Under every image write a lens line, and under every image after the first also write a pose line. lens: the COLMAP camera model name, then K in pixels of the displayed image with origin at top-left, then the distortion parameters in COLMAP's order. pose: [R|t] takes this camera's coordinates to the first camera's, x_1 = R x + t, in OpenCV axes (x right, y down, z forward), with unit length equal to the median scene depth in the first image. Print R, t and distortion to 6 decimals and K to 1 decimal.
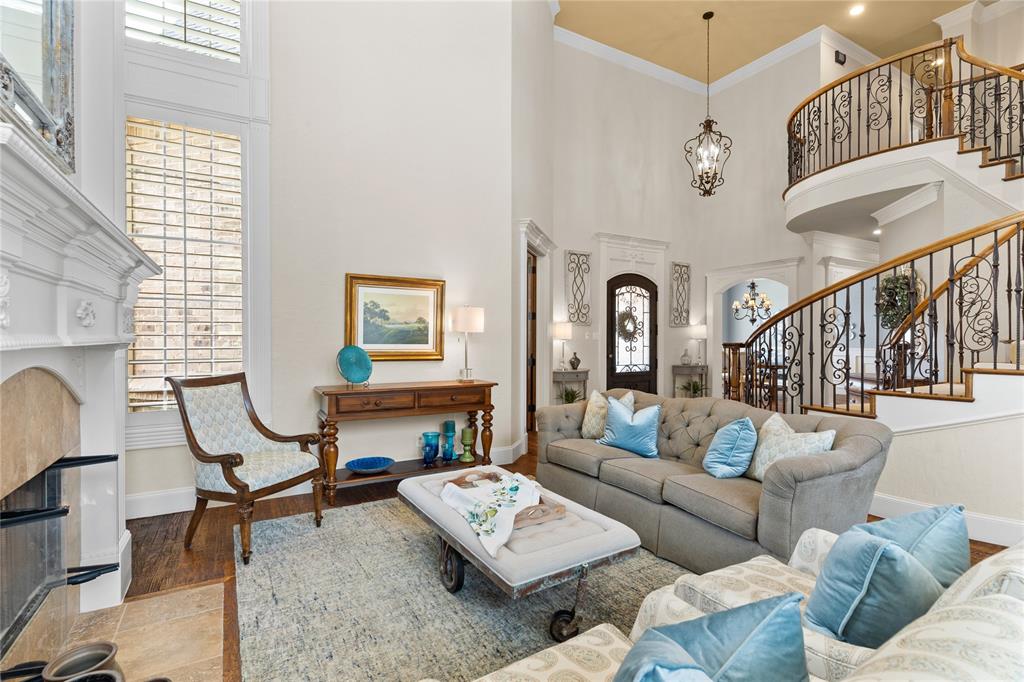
lens RADIAL K [[485.2, 0, 514.6], [0, 485.2, 340.2], [0, 0, 1]] dist [0.001582, -0.000288]
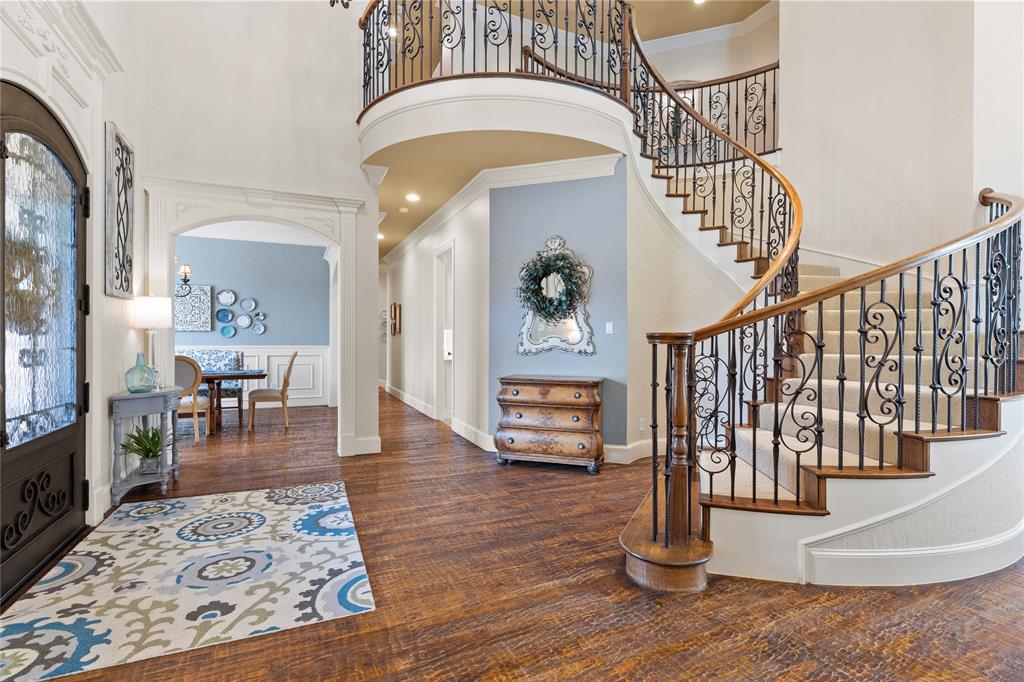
lens RADIAL K [[485.2, 0, 514.4], [0, 485.2, 340.5], [0, 0, 1]] dist [0.001582, -0.000288]
pose [[0.099383, -0.006087, 0.995031, -0.022023], [0.001107, 0.999981, 0.006007, 0.006180], [-0.995049, 0.000504, 0.099388, 0.697313]]
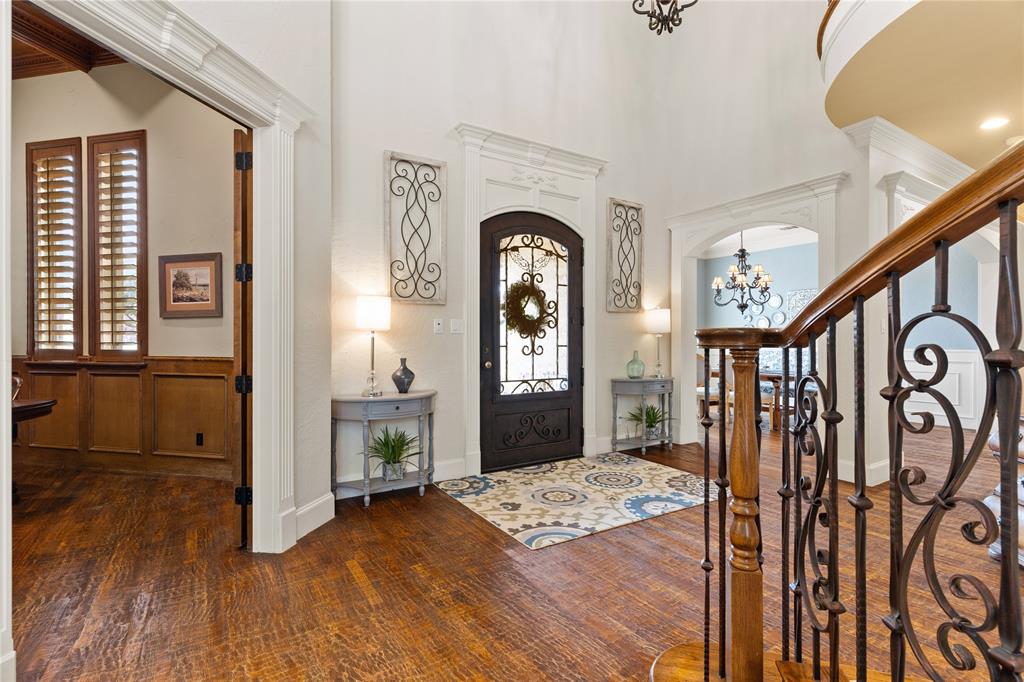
lens RADIAL K [[485.2, 0, 512.3], [0, 485.2, 339.4], [0, 0, 1]] dist [0.001582, -0.000288]
pose [[0.999140, -0.002347, 0.041389, 0.198076], [0.002512, 0.999989, -0.003934, 0.007492], [-0.041379, 0.004035, 0.999135, 0.464687]]
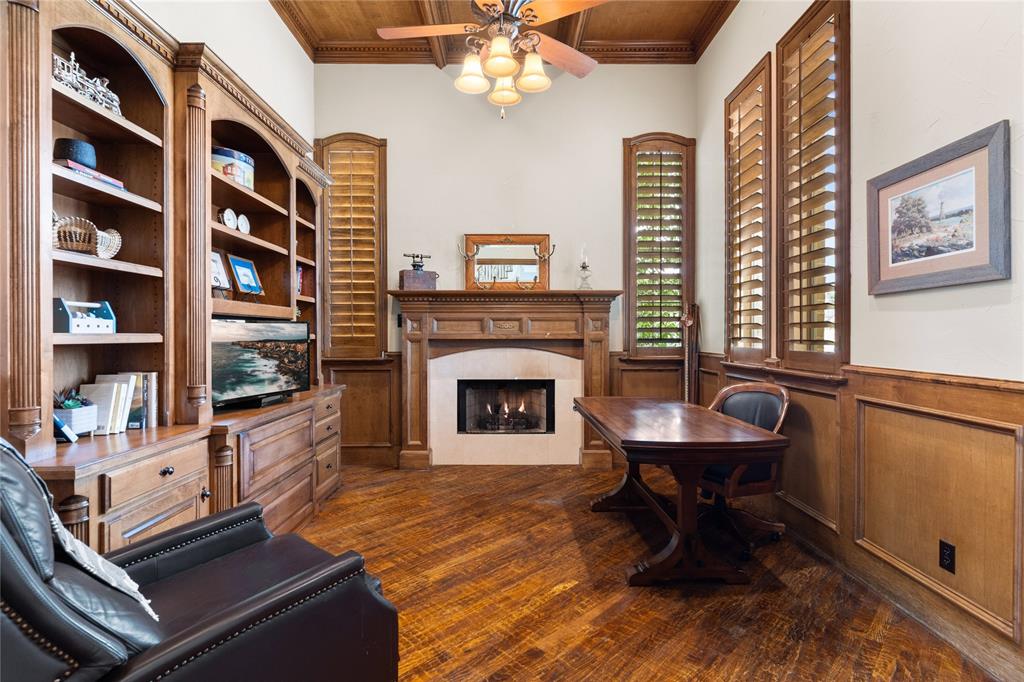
lens RADIAL K [[485.2, 0, 515.9], [0, 485.2, 336.5], [0, 0, 1]] dist [0.001582, -0.000288]
pose [[0.271733, 0.001809, -0.962371, 0.058315], [-0.006525, 0.999979, 0.000037, 0.006373], [0.962351, 0.006270, 0.271739, 0.725342]]
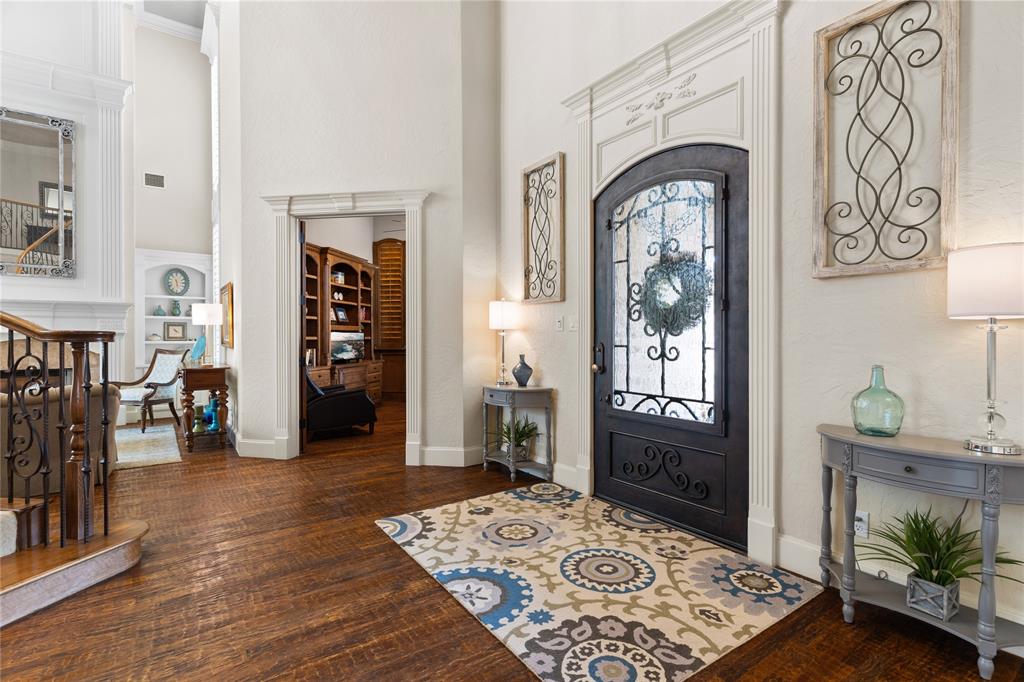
lens RADIAL K [[485.2, 0, 514.0], [0, 485.2, 337.8], [0, 0, 1]] dist [0.001582, -0.000288]
pose [[0.098416, 0.000228, -0.995145, 0.612078], [-0.005362, 0.999986, -0.000301, 0.006270], [0.995131, 0.005366, 0.098416, 0.866228]]
